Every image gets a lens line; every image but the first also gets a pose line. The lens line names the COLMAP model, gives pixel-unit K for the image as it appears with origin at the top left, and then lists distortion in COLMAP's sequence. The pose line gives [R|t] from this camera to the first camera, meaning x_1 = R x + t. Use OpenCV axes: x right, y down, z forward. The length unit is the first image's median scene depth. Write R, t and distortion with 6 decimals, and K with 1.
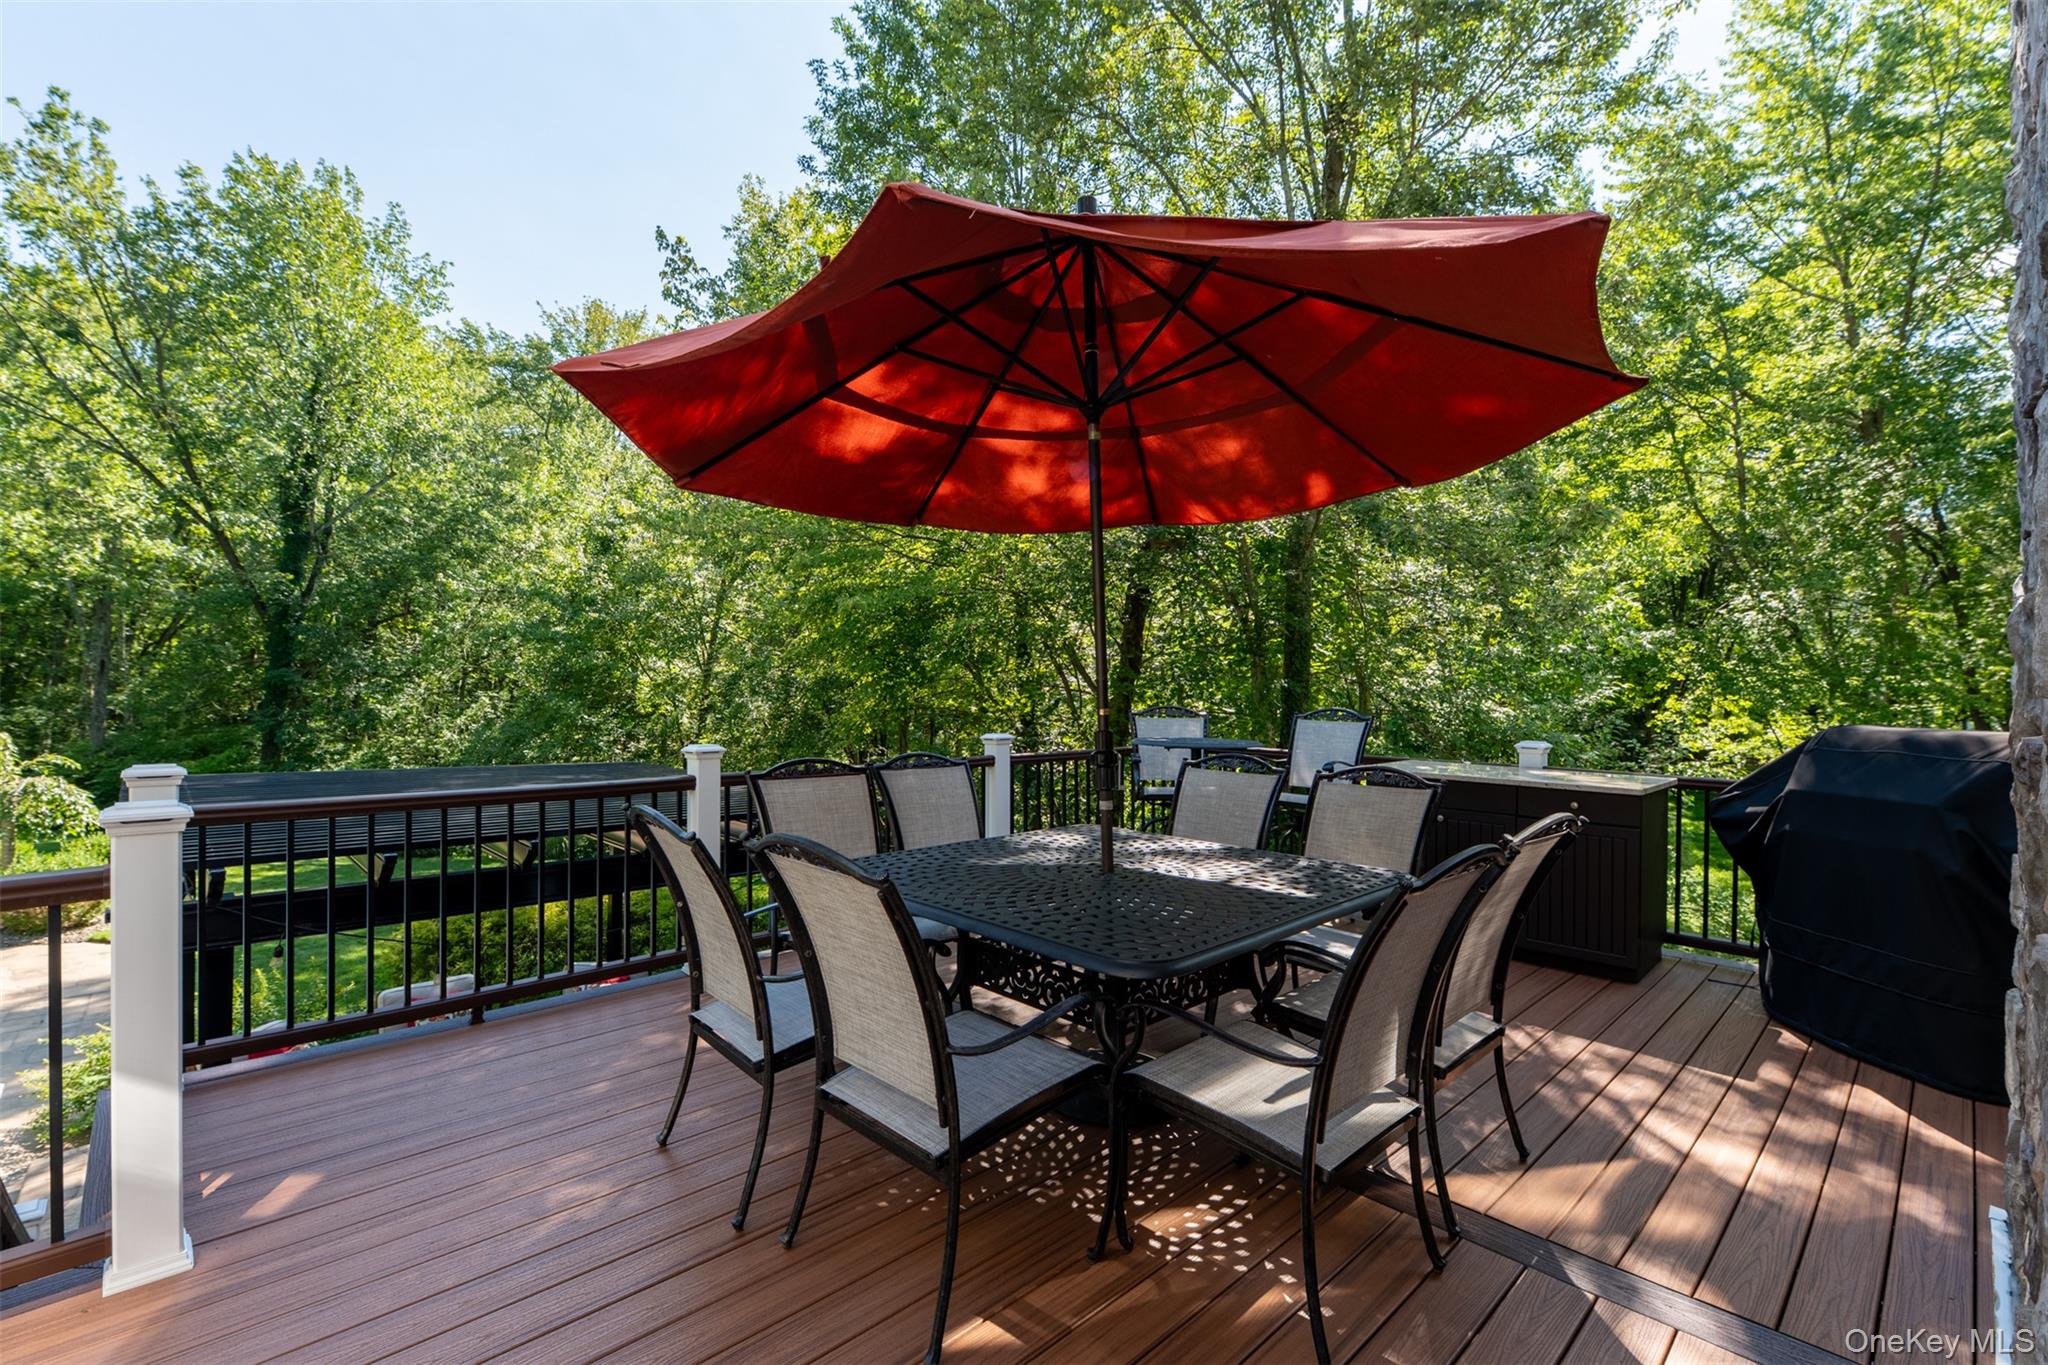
lens RADIAL K [[916.3, 0, 1035.3], [0, 916.3, 694.3], [0, 0, 1]] dist [0.002099, -0.000710]
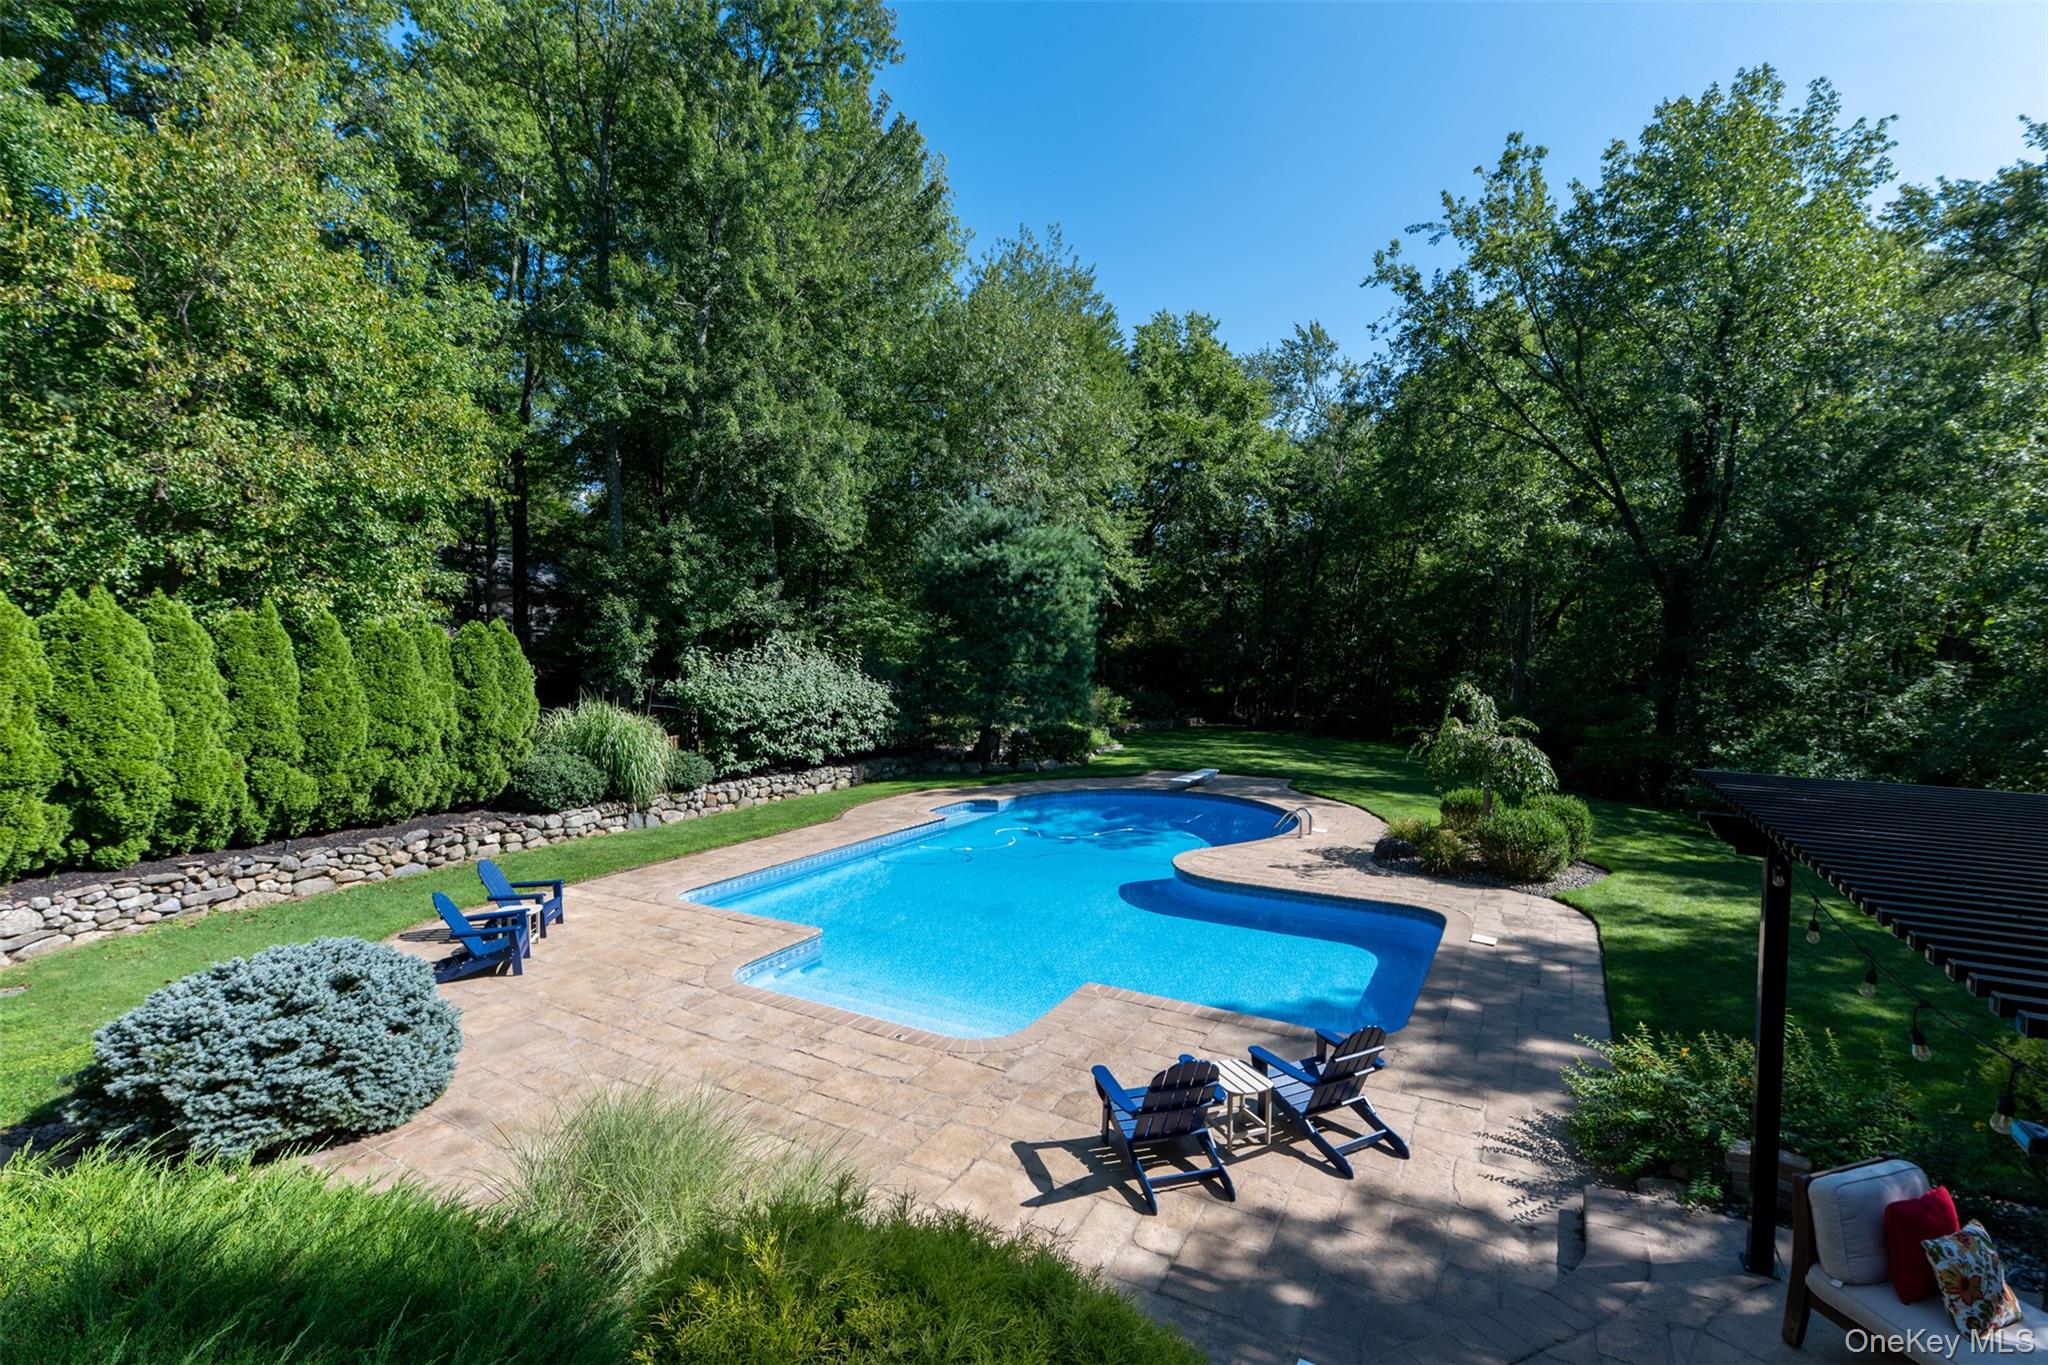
lens RADIAL K [[916.3, 0, 1021.4], [0, 916.3, 686.5], [0, 0, 1]] dist [0.002099, -0.000710]
pose [[0.304418, 0.029495, -0.952082, -0.118236], [-0.006795, 0.999562, 0.028793, 0.000560], [0.952514, -0.002296, 0.304486, 0.054144]]
